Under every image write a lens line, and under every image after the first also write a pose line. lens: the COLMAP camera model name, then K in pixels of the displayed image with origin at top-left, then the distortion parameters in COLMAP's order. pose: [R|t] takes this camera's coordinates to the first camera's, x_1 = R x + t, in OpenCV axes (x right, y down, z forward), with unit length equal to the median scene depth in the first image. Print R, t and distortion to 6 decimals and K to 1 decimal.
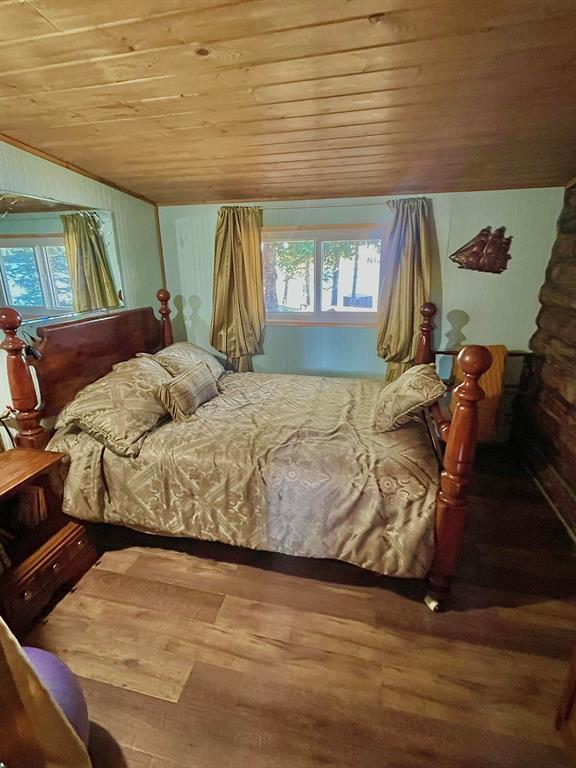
lens RADIAL K [[366.6, 0, 288.6], [0, 366.6, 378.5], [0, 0, 1]] dist [-0.004235, -0.000142]
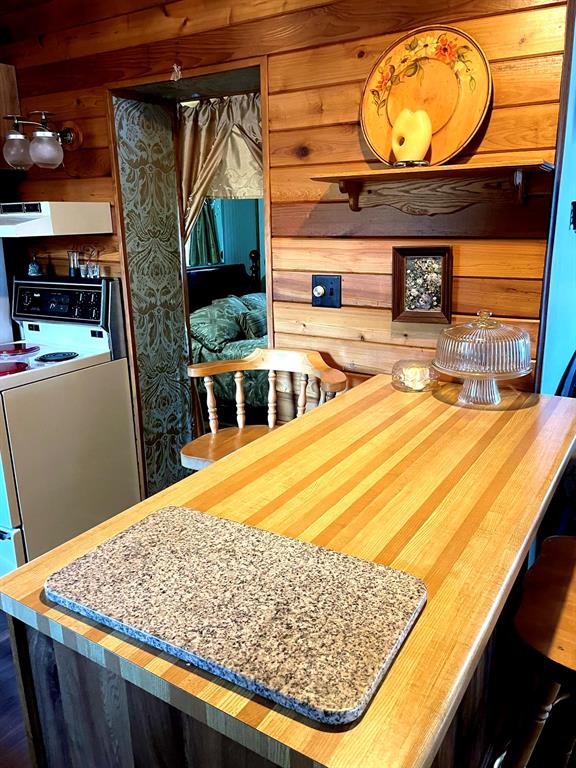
lens RADIAL K [[598.3, 0, 288.5], [0, 598.3, 384.9], [0, 0, 1]] dist [0.031987, -0.011638]
pose [[0.948680, 0.080413, -0.305842, 0.585090], [-0.091921, 0.995492, -0.023387, 0.342418], [0.302582, 0.050301, 0.951795, -1.198325]]
